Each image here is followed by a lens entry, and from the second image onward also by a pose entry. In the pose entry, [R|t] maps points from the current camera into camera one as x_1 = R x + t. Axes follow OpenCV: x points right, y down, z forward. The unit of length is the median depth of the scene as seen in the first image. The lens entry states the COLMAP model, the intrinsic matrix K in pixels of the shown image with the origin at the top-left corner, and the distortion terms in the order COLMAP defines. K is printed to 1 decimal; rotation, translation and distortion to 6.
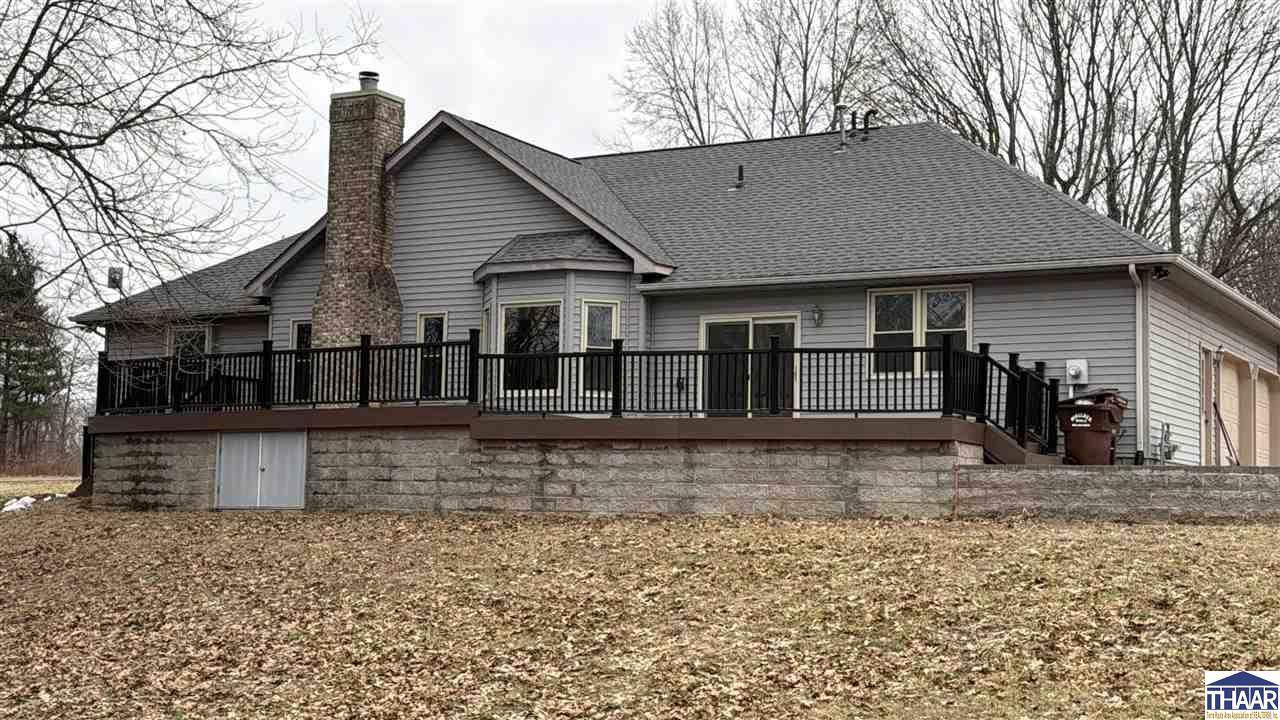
lens RADIAL K [[1662.4, 0, 640.9], [0, 1662.4, 368.5], [0, 0, 1]] dist [0.102847, 0.000000]
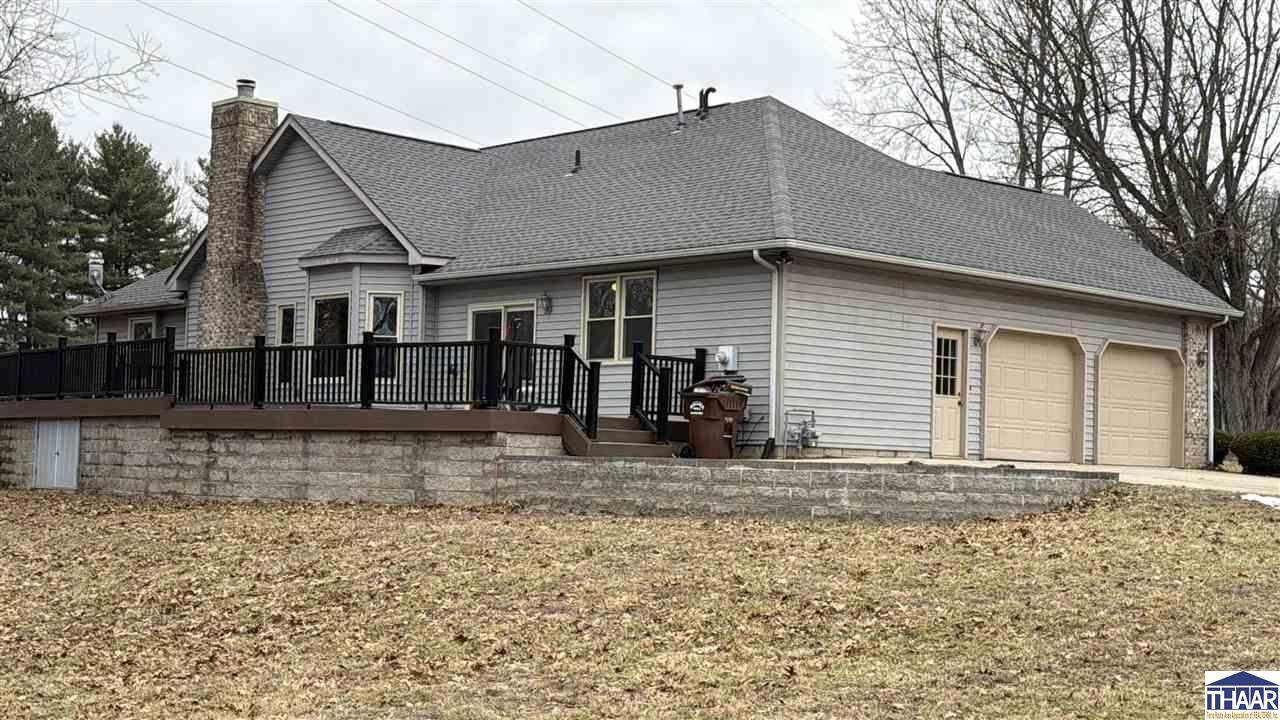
lens RADIAL K [[1729.2, 0, 639.1], [0, 1729.2, 348.2], [0, 0, 1]] dist [0.137981, 0.000000]
pose [[0.953920, -0.014342, -0.299719, 0.496818], [0.018412, 0.999773, 0.010758, -0.015292], [0.299496, -0.015781, 0.953967, 0.005496]]
